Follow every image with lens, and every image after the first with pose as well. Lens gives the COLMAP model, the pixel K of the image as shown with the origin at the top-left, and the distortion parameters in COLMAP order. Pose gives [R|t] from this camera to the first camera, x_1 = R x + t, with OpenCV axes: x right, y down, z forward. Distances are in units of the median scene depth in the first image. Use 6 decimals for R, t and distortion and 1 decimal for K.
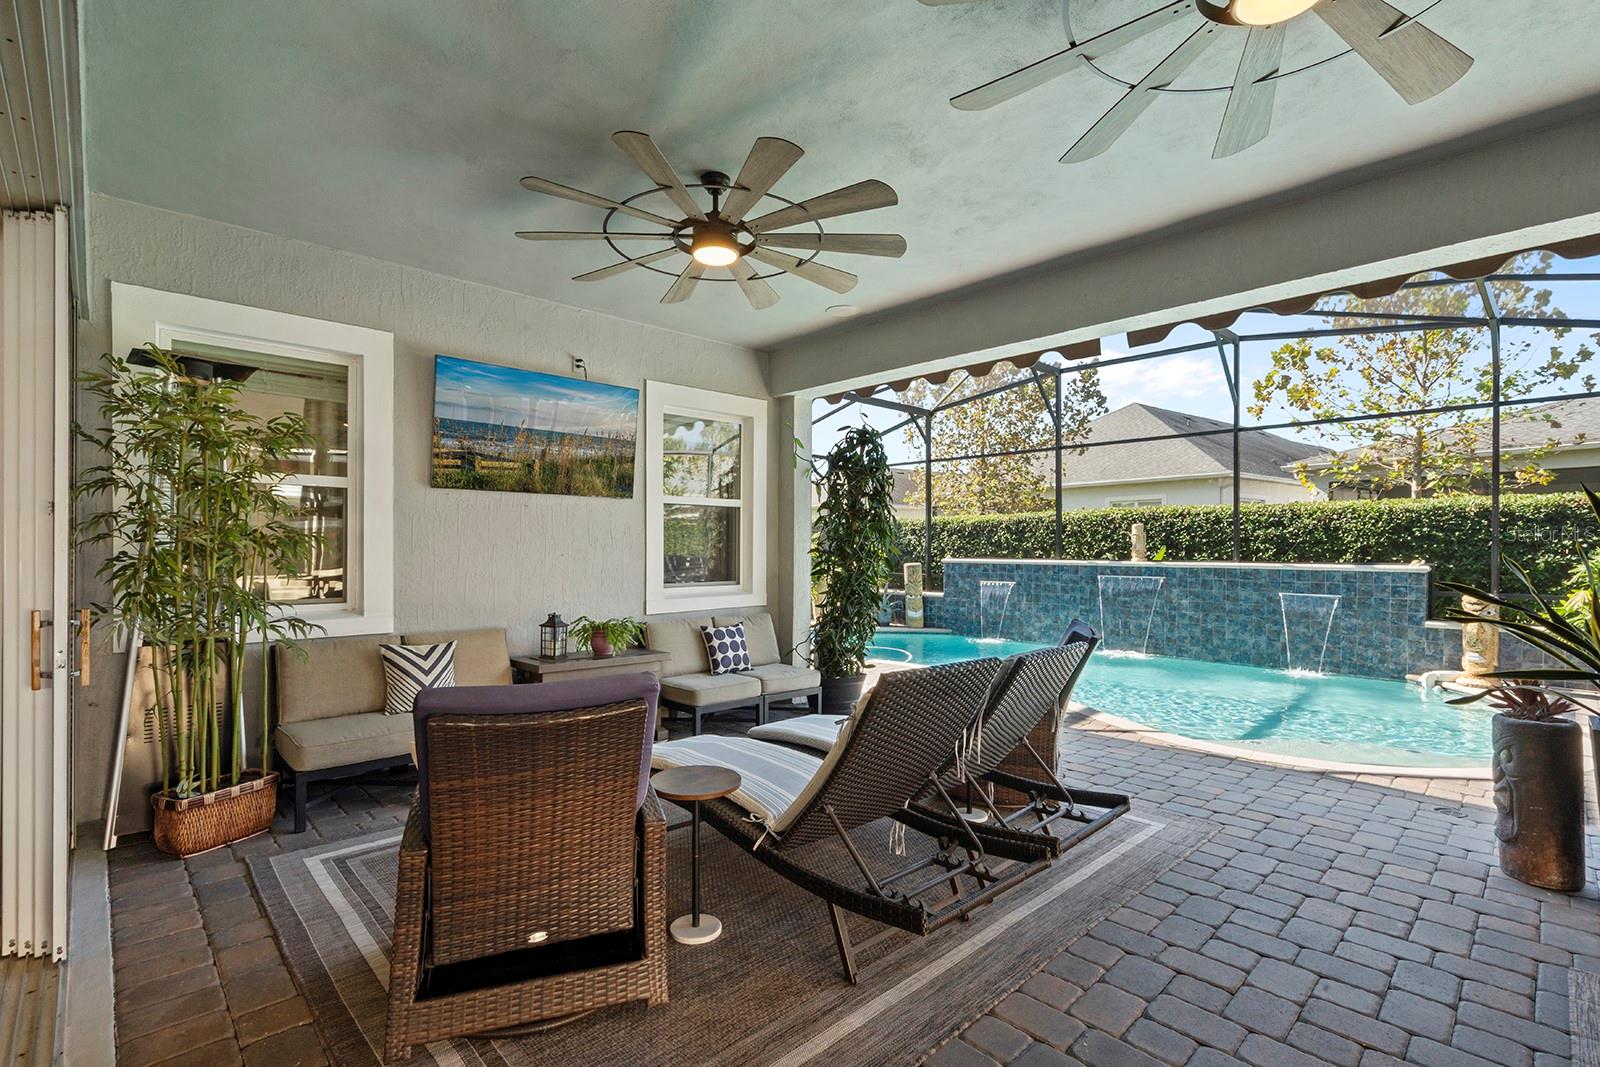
lens RADIAL K [[740.0, 0, 790.9], [0, 740.0, 556.2], [0, 0, 1]] dist [-0.001881, 0.000211]
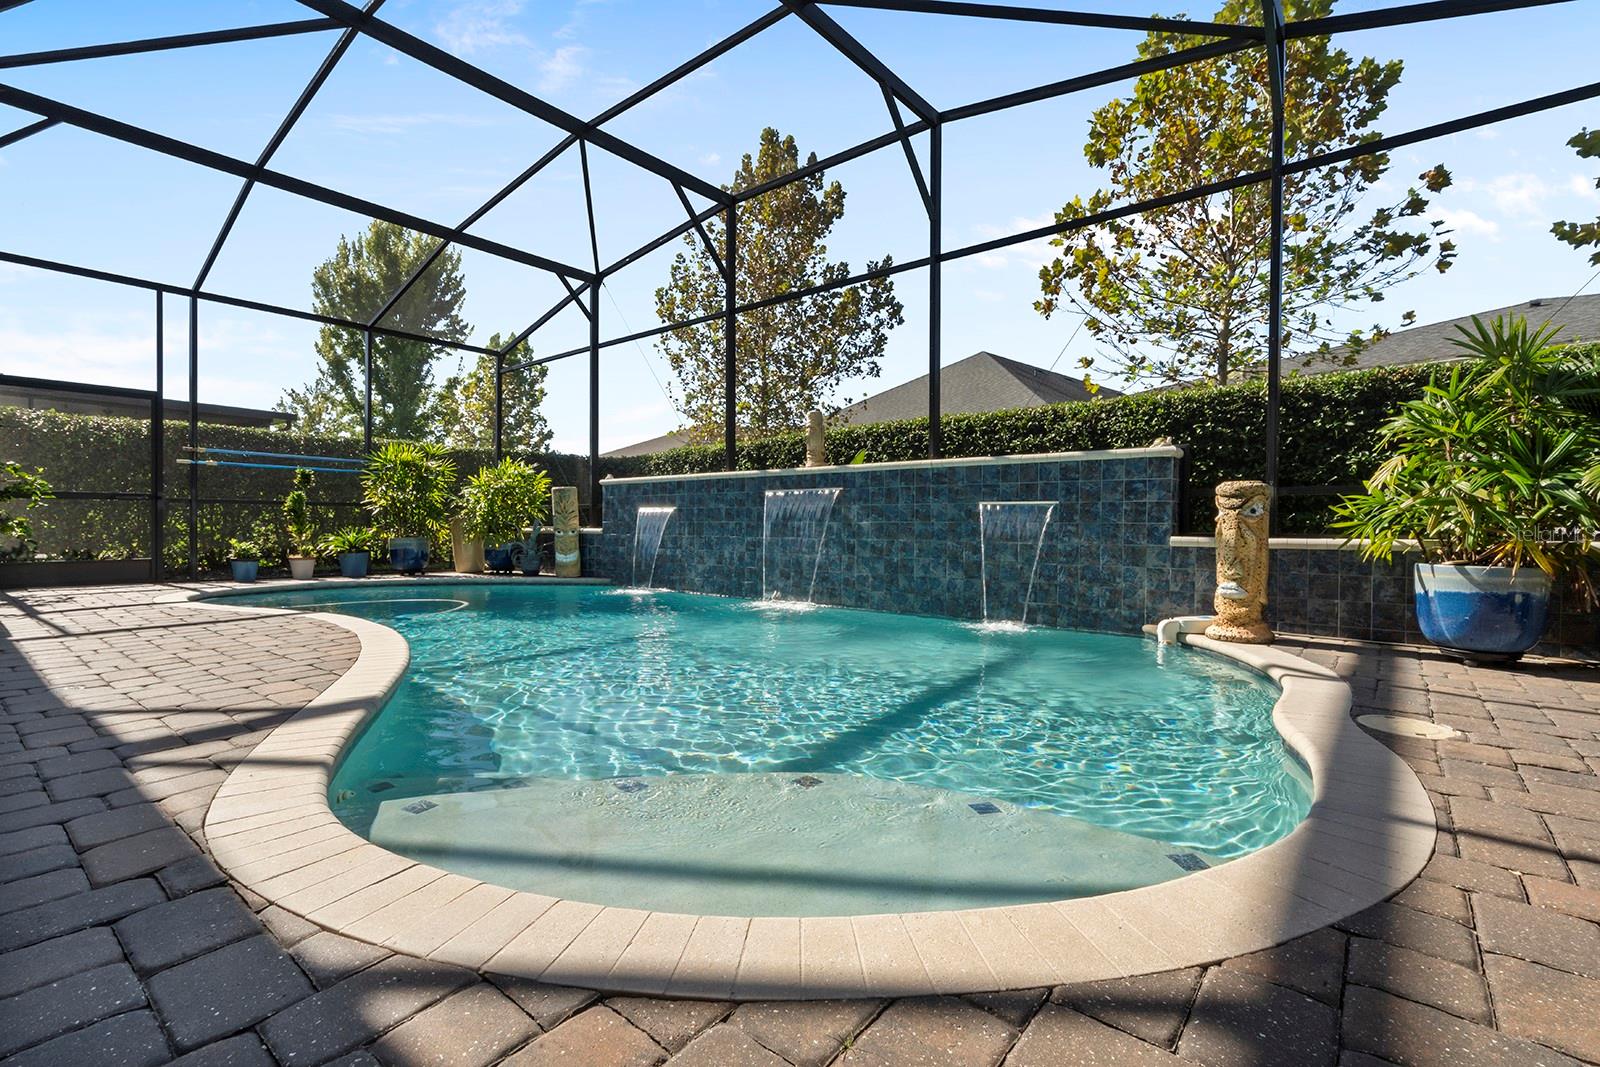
lens RADIAL K [[740.0, 0, 791.8], [0, 740.0, 534.2], [0, 0, 1]] dist [-0.001881, 0.000211]
pose [[0.993234, 0.002618, 0.116099, 0.407314], [-0.002675, 0.999996, 0.000335, 0.074142], [-0.116098, -0.000643, 0.993238, 0.368030]]
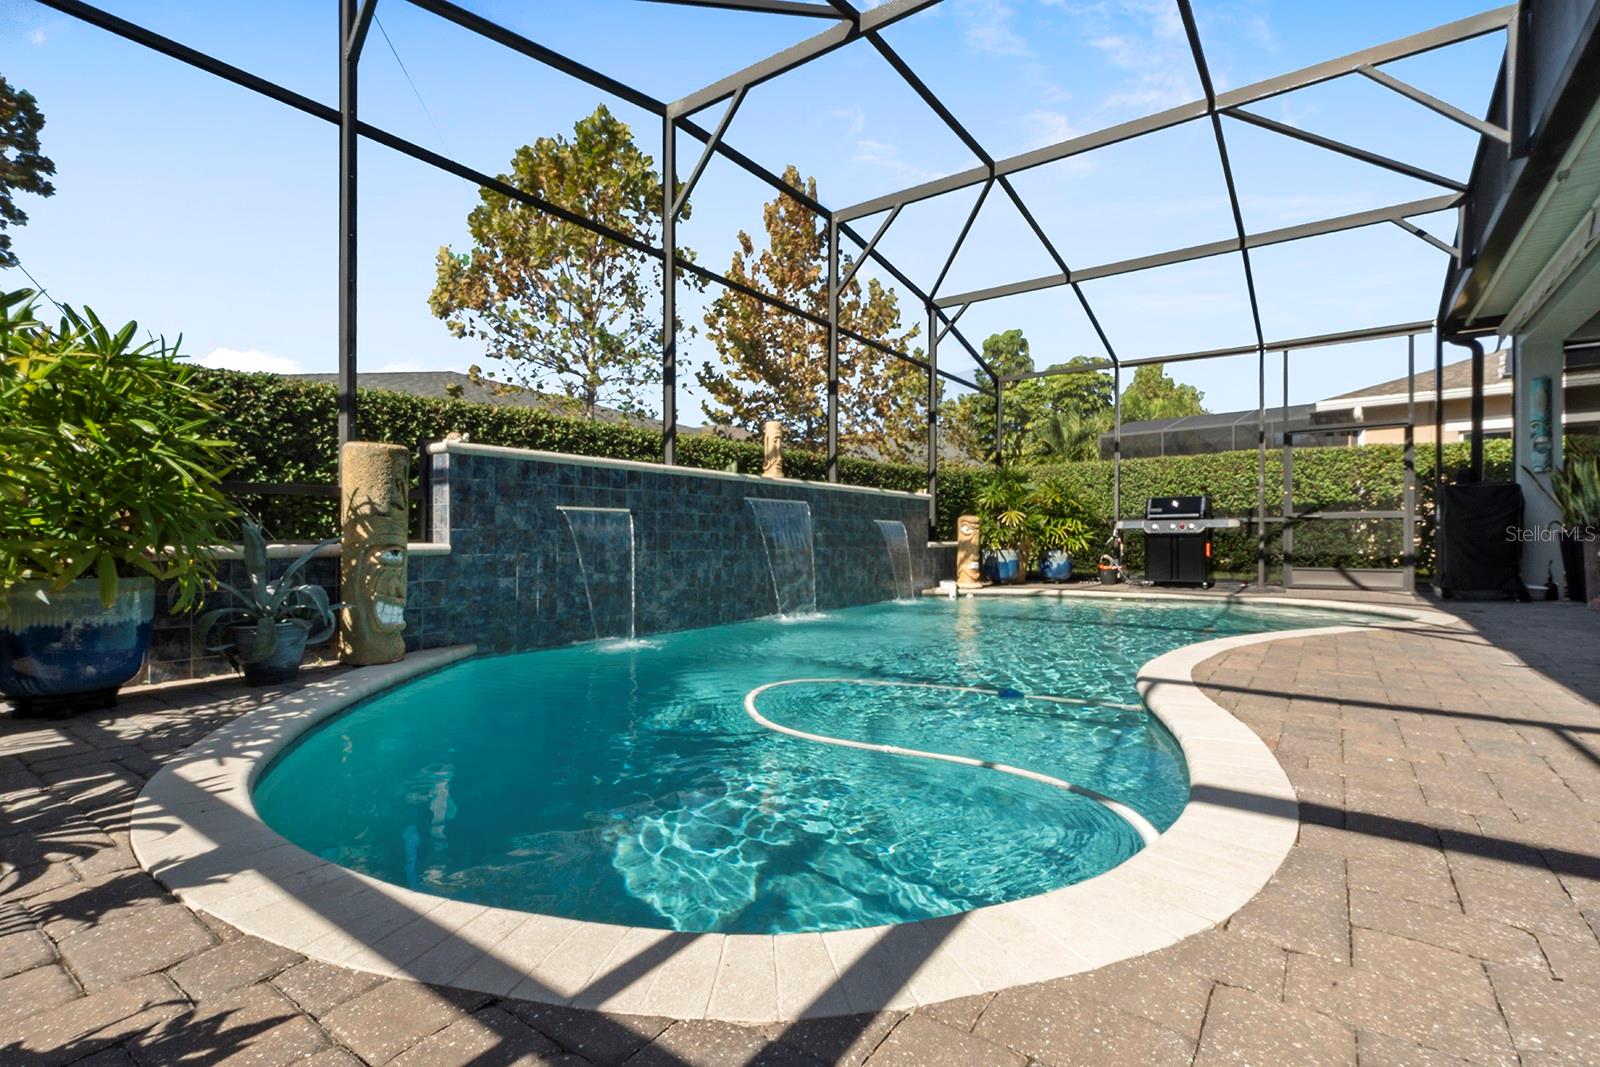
lens RADIAL K [[740.0, 0, 794.0], [0, 740.0, 530.9], [0, 0, 1]] dist [-0.001881, 0.000211]
pose [[-0.180940, -0.003246, 0.983489, -0.208339], [-0.003606, 0.999990, 0.002636, 0.058148], [-0.983488, -0.003070, -0.180950, 1.210319]]
